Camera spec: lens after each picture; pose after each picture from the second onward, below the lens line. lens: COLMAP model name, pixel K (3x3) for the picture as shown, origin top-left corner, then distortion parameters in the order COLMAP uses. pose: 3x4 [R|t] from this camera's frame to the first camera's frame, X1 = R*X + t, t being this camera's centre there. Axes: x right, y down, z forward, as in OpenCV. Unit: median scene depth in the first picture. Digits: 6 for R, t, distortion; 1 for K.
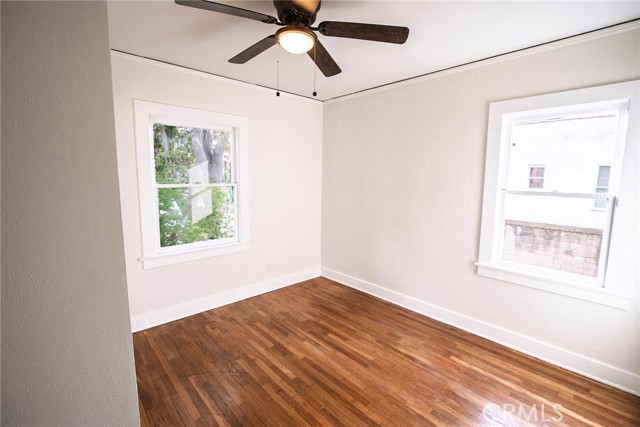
lens RADIAL K [[288.7, 0, 320.0], [0, 288.7, 213.5], [0, 0, 1]] dist [-0.053750, 0.000059]
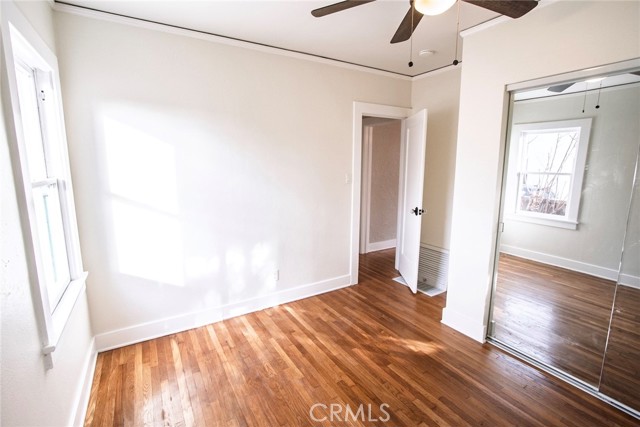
lens RADIAL K [[288.5, 0, 321.4], [0, 288.5, 207.8], [0, 0, 1]] dist [-0.016532, 0.000195]
pose [[-0.981230, -0.039663, 0.188720, 0.047899], [0.015013, 0.959939, 0.279808, -0.183455], [-0.192258, 0.277389, -0.941325, 1.431668]]
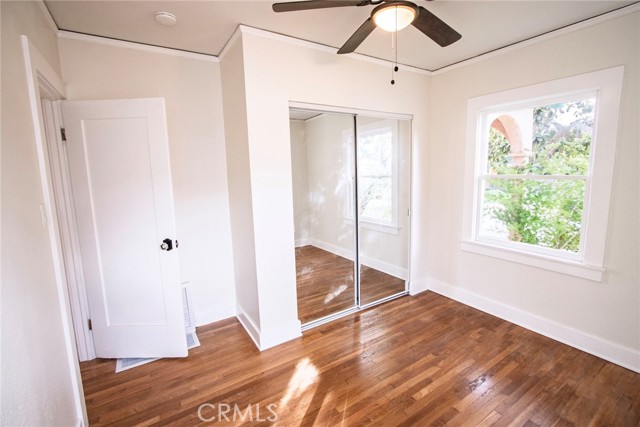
lens RADIAL K [[288.5, 0, 321.4], [0, 288.5, 207.8], [0, 0, 1]] dist [-0.016532, 0.000195]
pose [[-0.188803, 0.126986, -0.973770, 0.667500], [-0.106313, 0.983133, 0.148820, -0.090968], [0.976243, 0.131623, -0.172119, 0.699922]]
